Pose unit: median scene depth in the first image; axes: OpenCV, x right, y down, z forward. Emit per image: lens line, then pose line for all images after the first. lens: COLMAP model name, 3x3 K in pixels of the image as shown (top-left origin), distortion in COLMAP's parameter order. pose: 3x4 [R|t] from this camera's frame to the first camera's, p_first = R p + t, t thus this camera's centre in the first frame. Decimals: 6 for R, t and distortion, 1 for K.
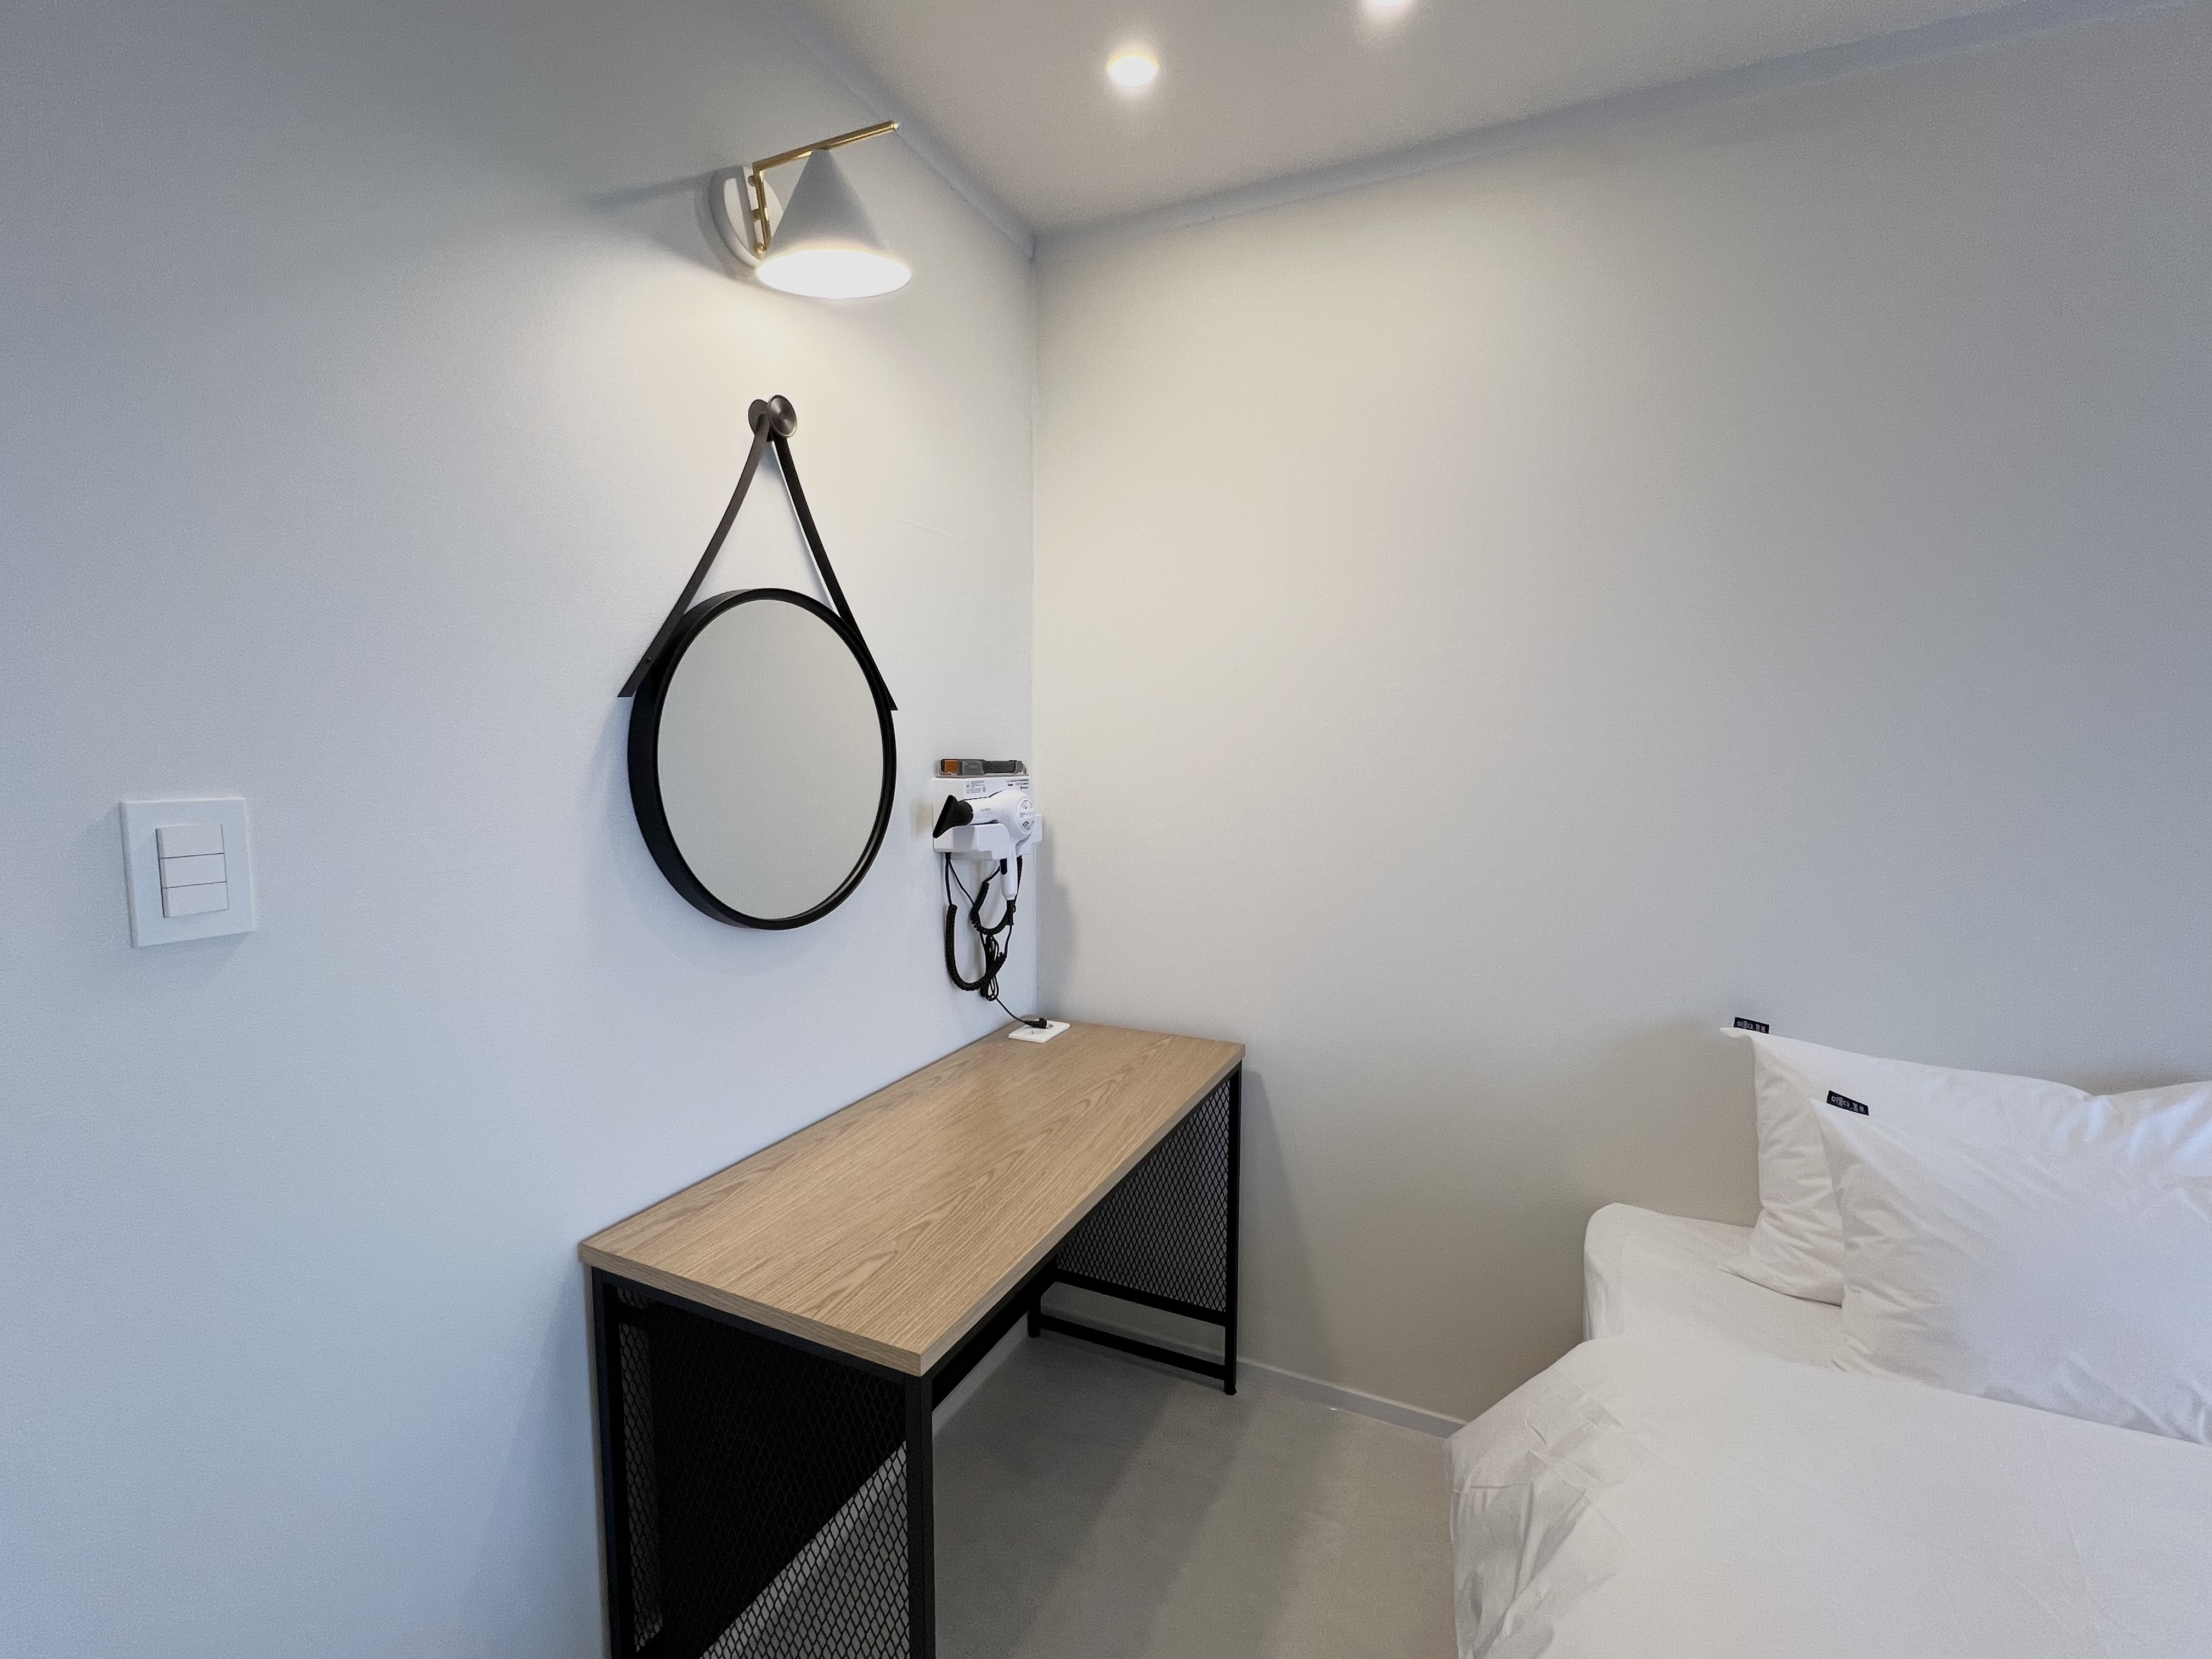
lens RADIAL K [[967.1, 0, 1106.3], [0, 967.1, 831.7], [0, 0, 1]] dist [0.000356, 0.000173]
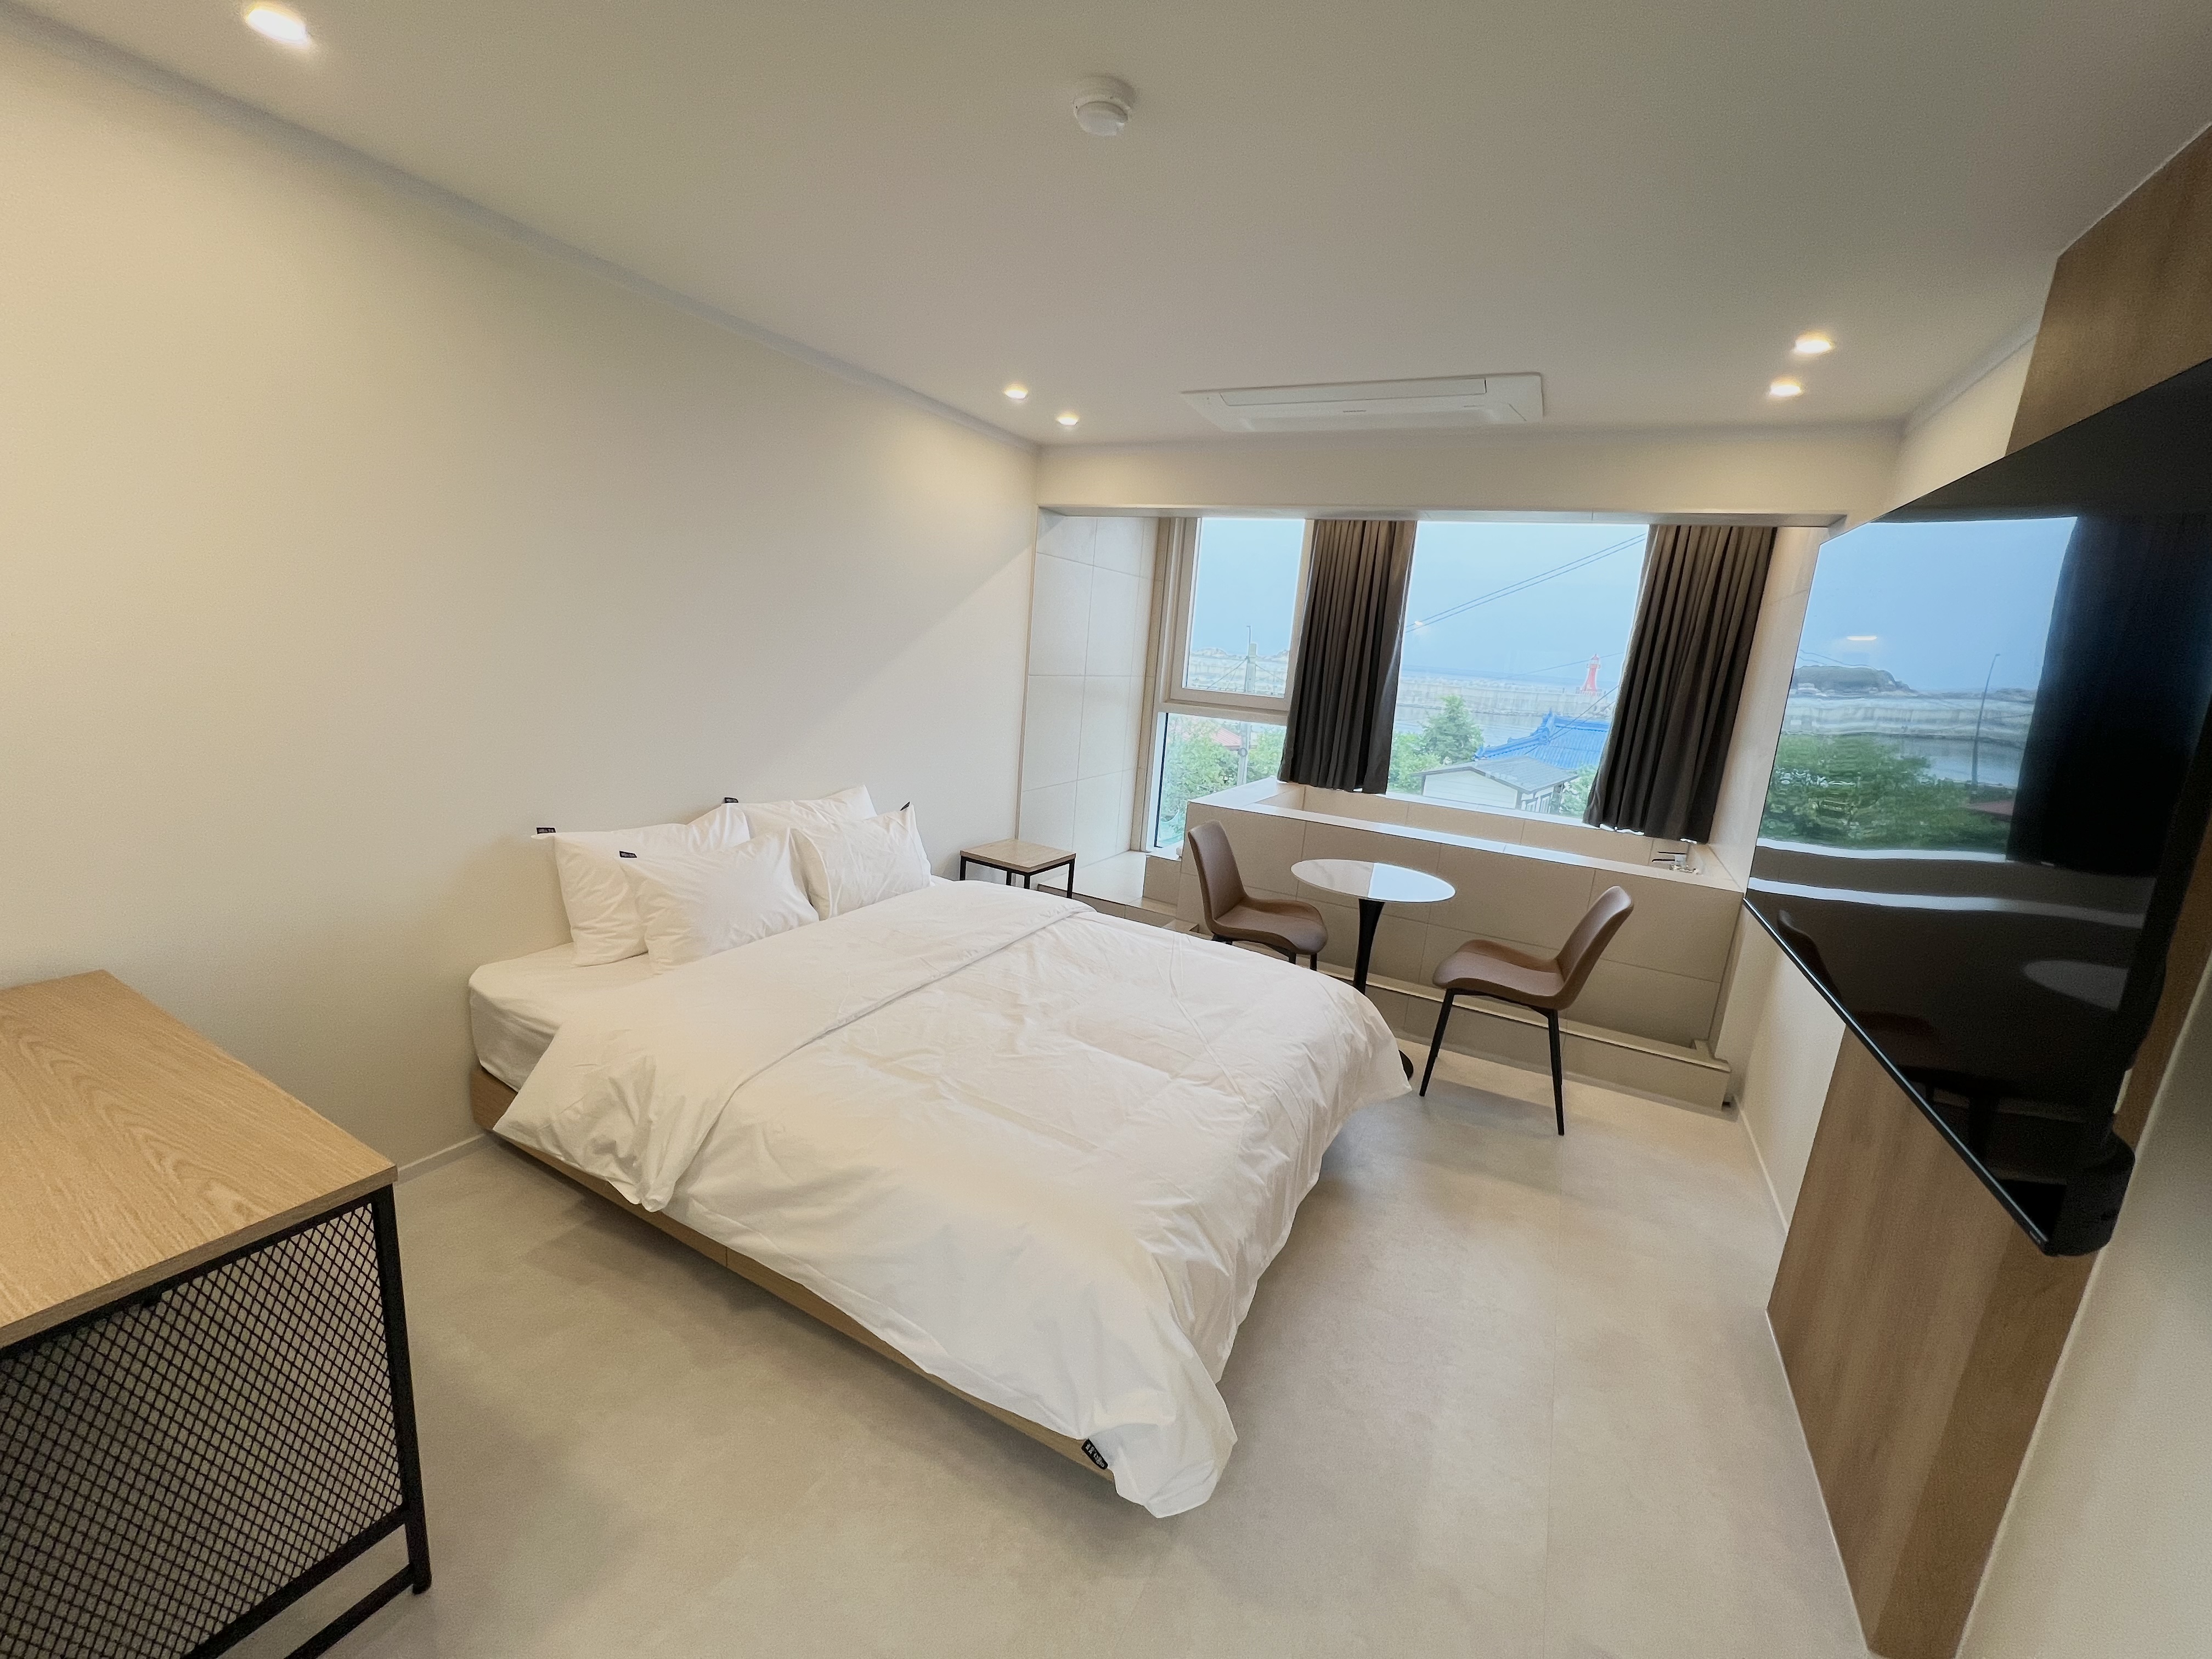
lens RADIAL K [[887.5, 0, 1098.3], [0, 887.5, 820.4], [0, 0, 1]] dist [-0.019816, 0.000156]
pose [[0.061998, -0.198294, 0.978180, -0.918766], [0.004158, 0.980108, 0.198421, -0.139520], [-0.998068, -0.008235, 0.061590, -0.060091]]
